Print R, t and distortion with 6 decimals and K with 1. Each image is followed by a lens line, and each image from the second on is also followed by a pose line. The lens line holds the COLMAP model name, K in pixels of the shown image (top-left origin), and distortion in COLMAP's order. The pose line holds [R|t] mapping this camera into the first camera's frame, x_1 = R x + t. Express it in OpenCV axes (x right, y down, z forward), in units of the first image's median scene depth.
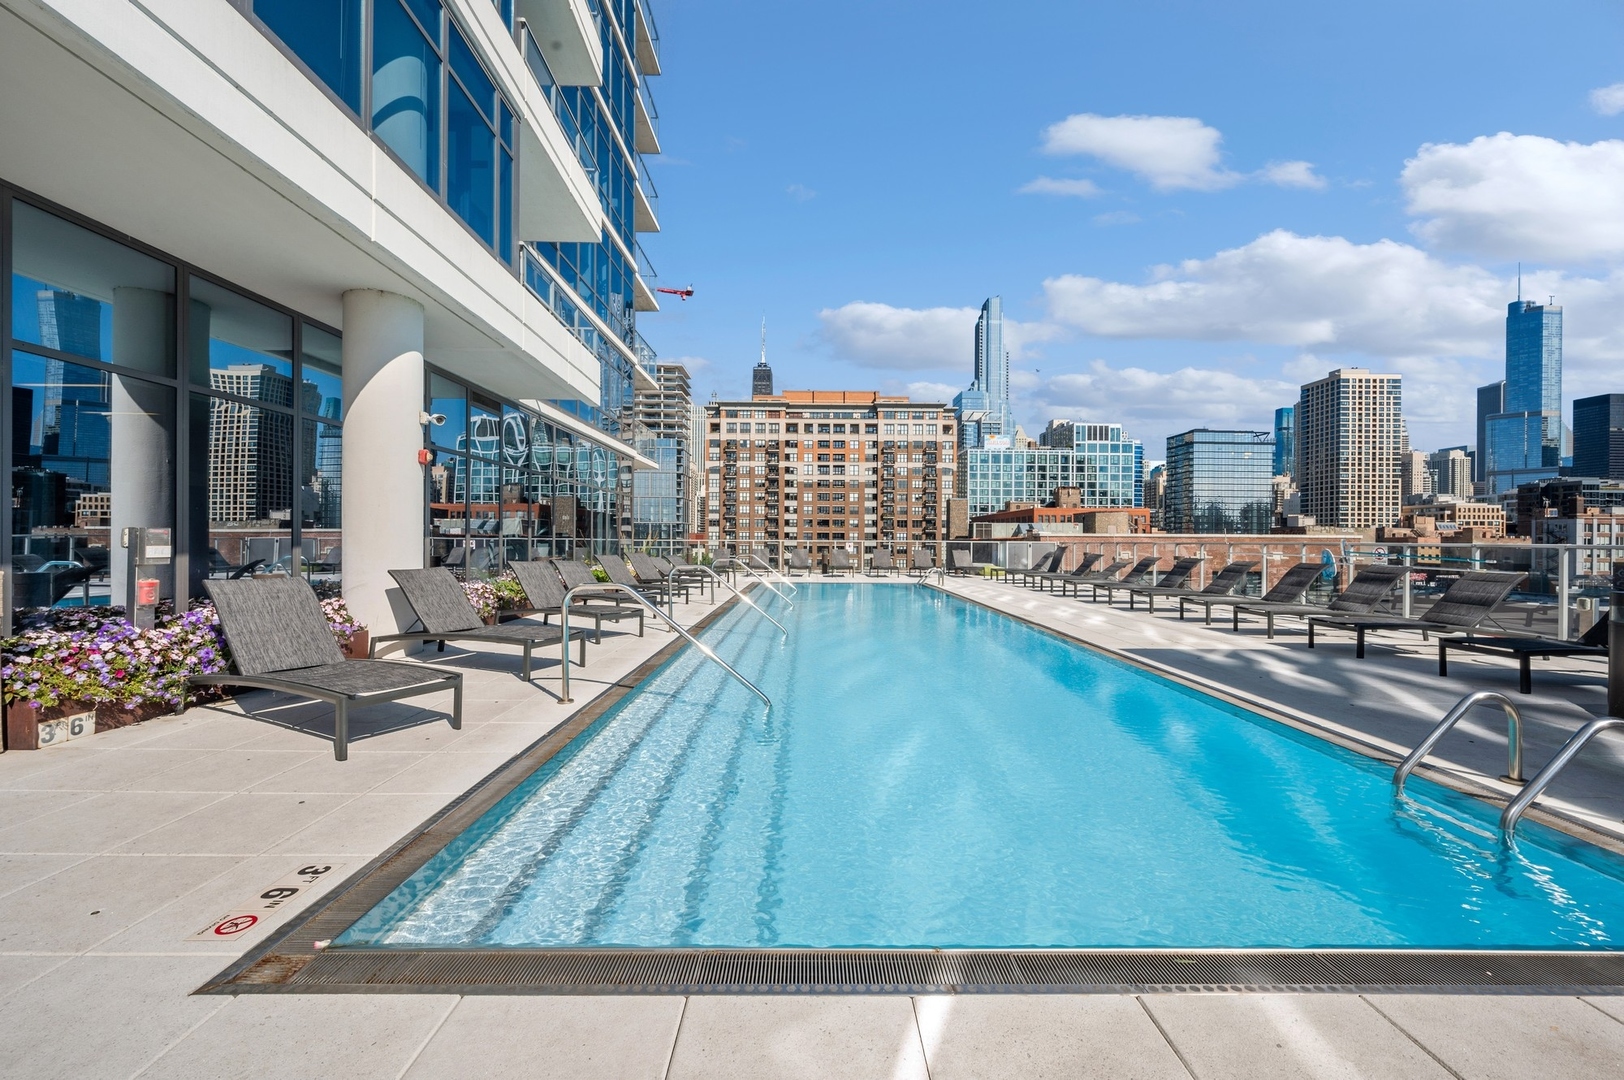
lens RADIAL K [[644.6, 0, 813.2], [0, 644.6, 541.6], [0, 0, 1]] dist [0.001096, -0.000101]
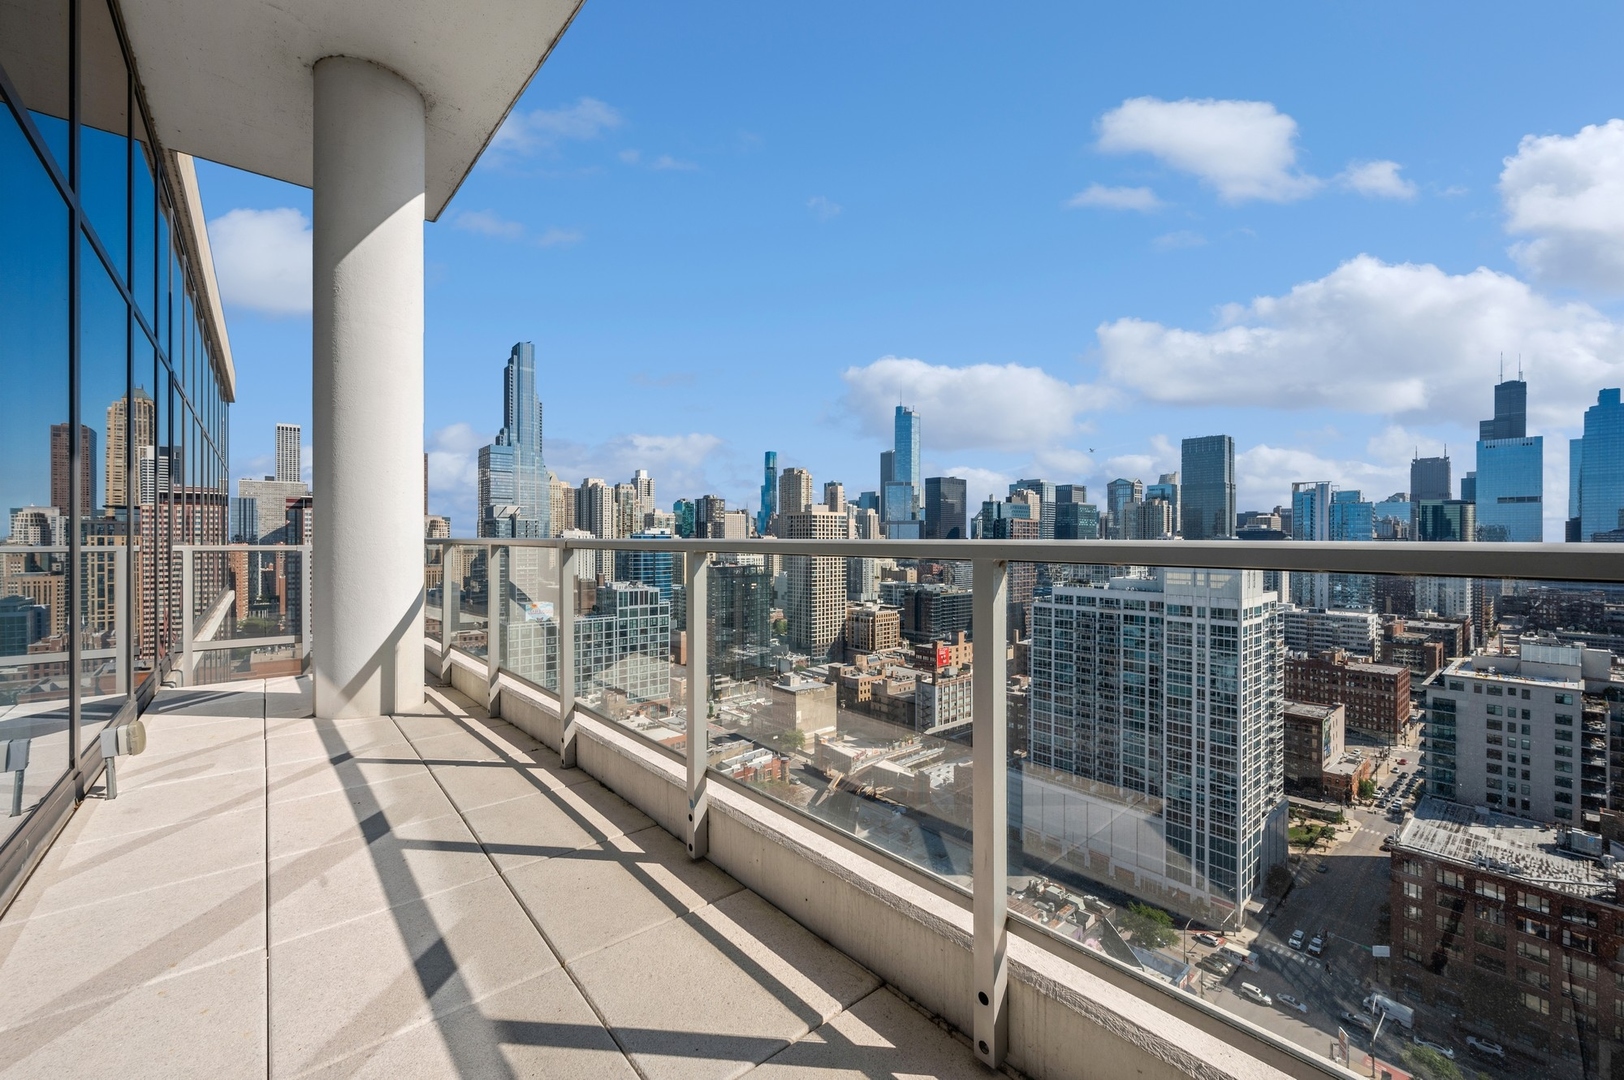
lens RADIAL K [[644.6, 0, 813.2], [0, 644.6, 541.6], [0, 0, 1]] dist [0.001096, -0.000101]
pose [[0.766383, -0.007105, 0.642345, -0.017941], [0.004131, 0.999973, 0.006132, -0.266140], [-0.642371, -0.002046, 0.766391, 0.005877]]
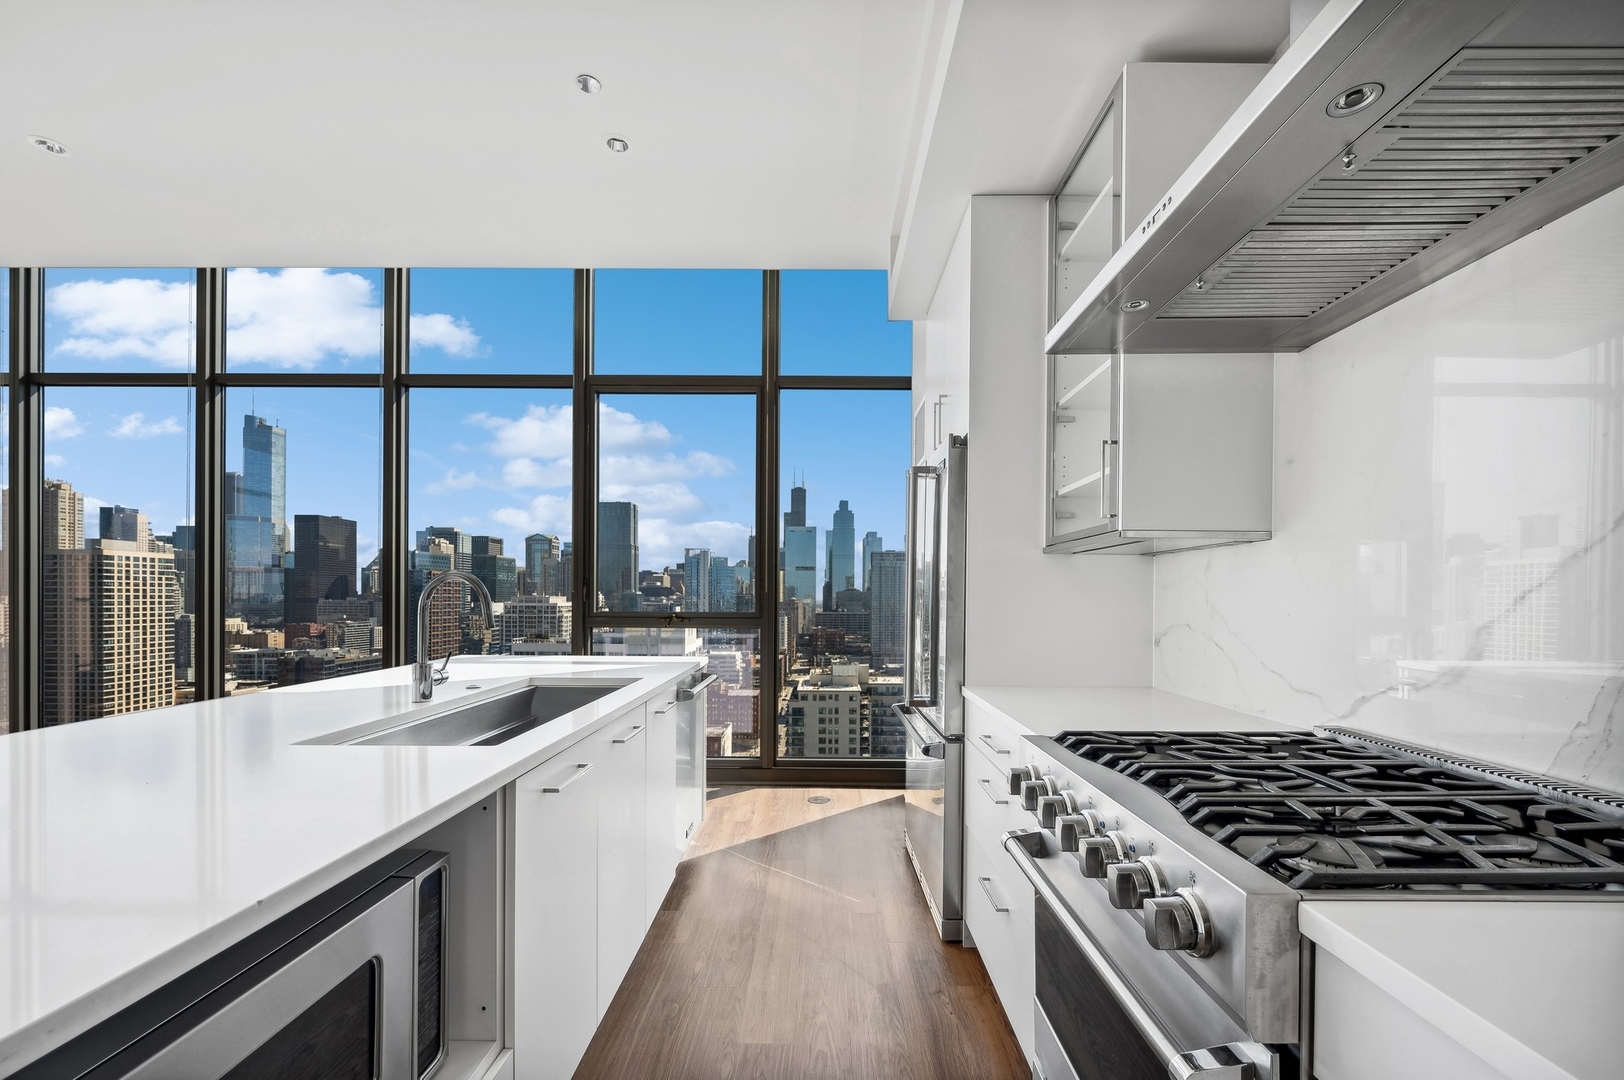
lens RADIAL K [[648.8, 0, 820.6], [0, 648.8, 599.3], [0, 0, 1]] dist [-0.004512, -0.000389]
pose [[0.009395, -0.011106, 0.999894, -0.038116], [-0.004437, 0.999928, 0.011148, -0.266656], [-0.999946, -0.004541, 0.009345, 0.050960]]
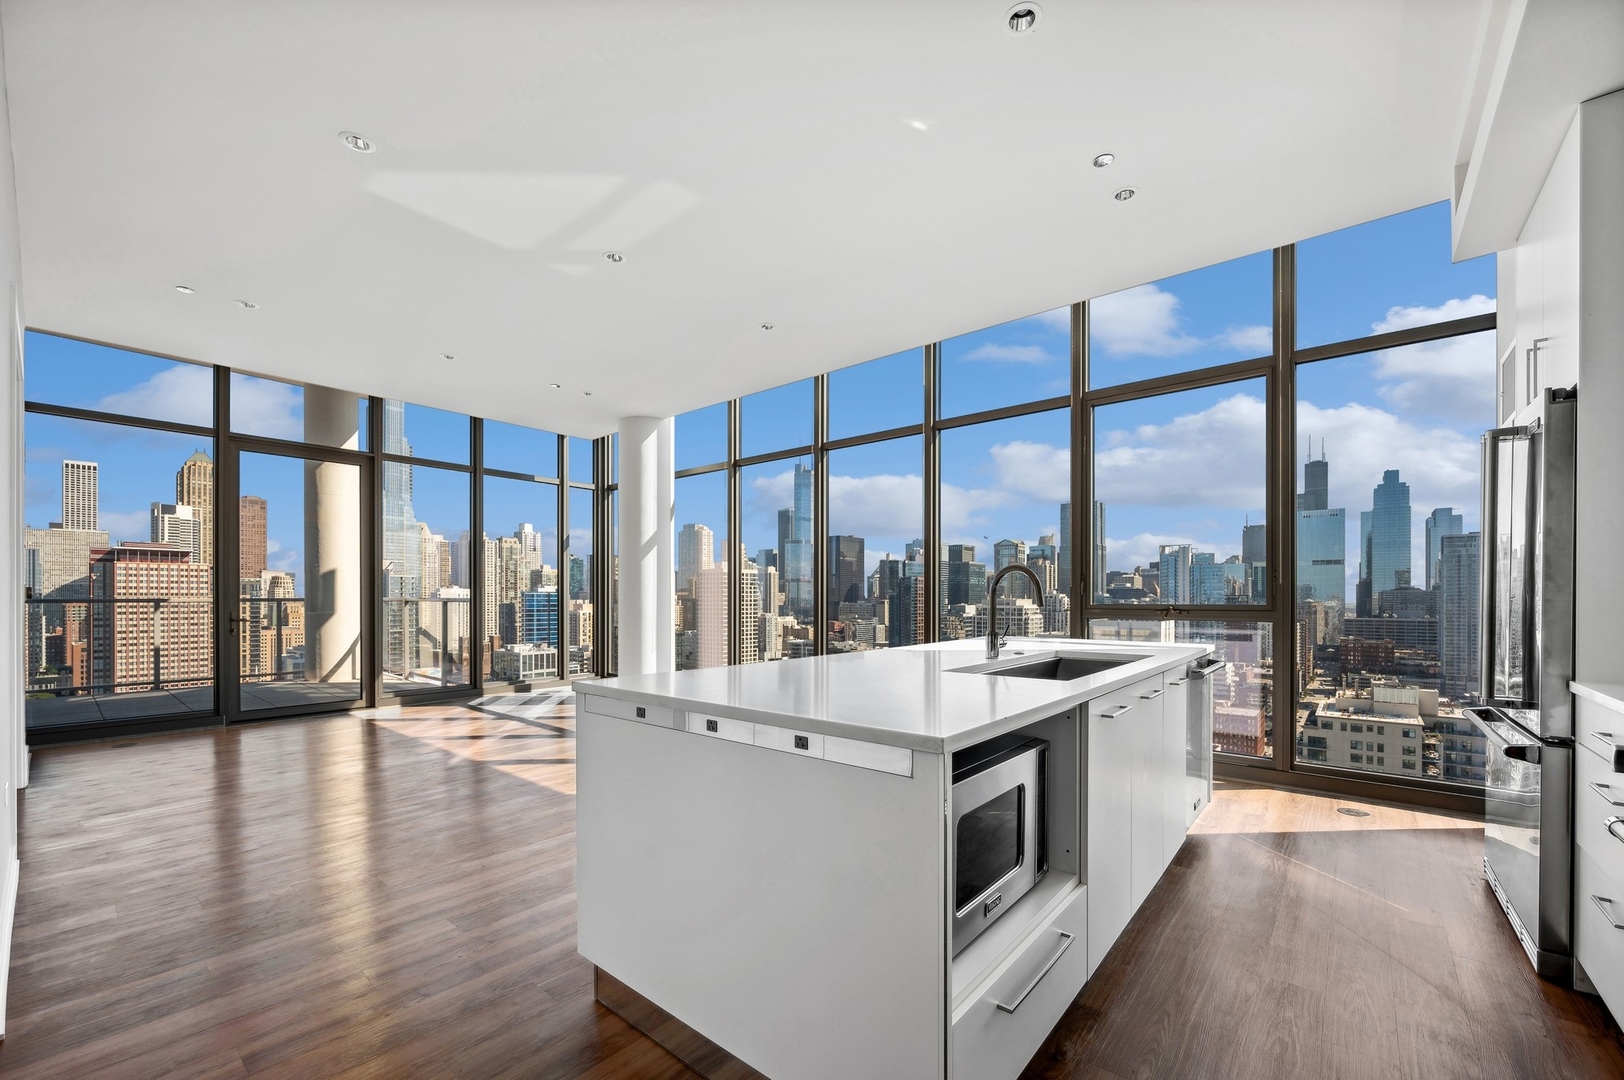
lens RADIAL K [[648.8, 0, 820.6], [0, 648.8, 599.3], [0, 0, 1]] dist [-0.004512, -0.000389]
pose [[0.642551, -0.008589, 0.766195, -0.040676], [0.005450, 0.999963, 0.006639, -0.266419], [-0.766224, -0.000091, 0.642574, 0.050969]]
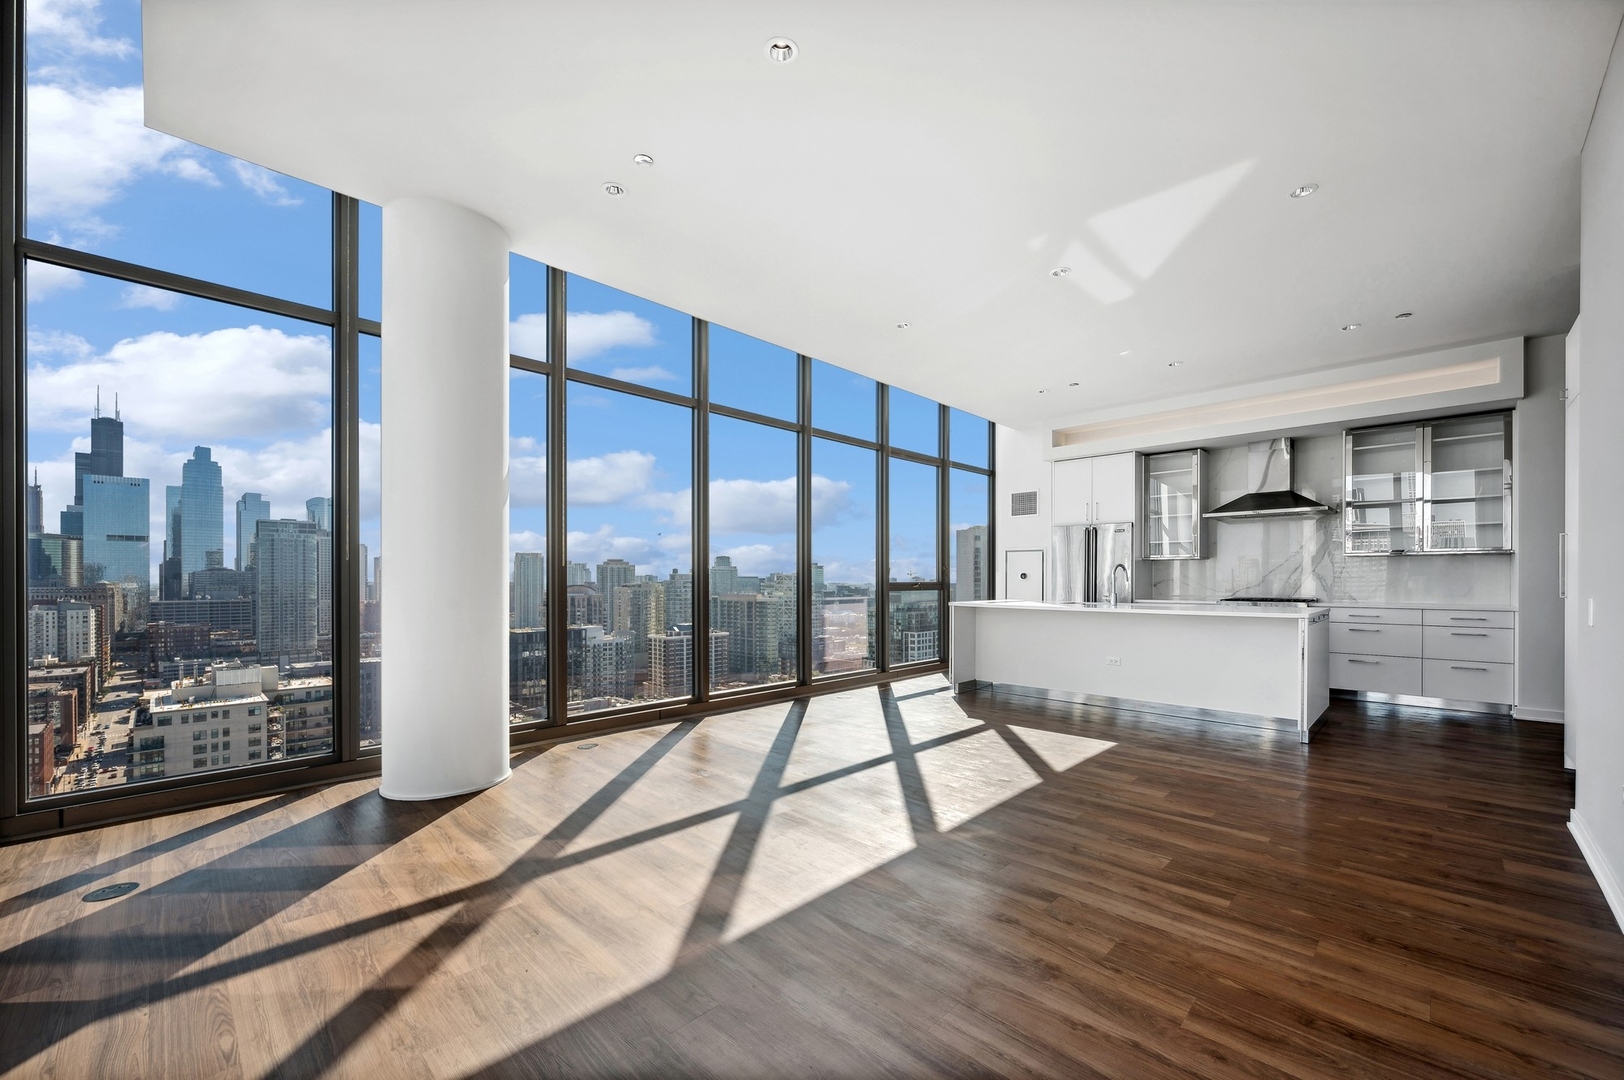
lens RADIAL K [[646.8, 0, 816.2], [0, 646.8, 581.1], [0, 0, 1]] dist [-0.002214, -0.000309]
pose [[-0.711469, -0.009307, 0.702656, -0.039512], [-0.003174, 0.999945, 0.010032, -0.266406], [-0.702710, 0.004907, -0.711459, 0.079870]]
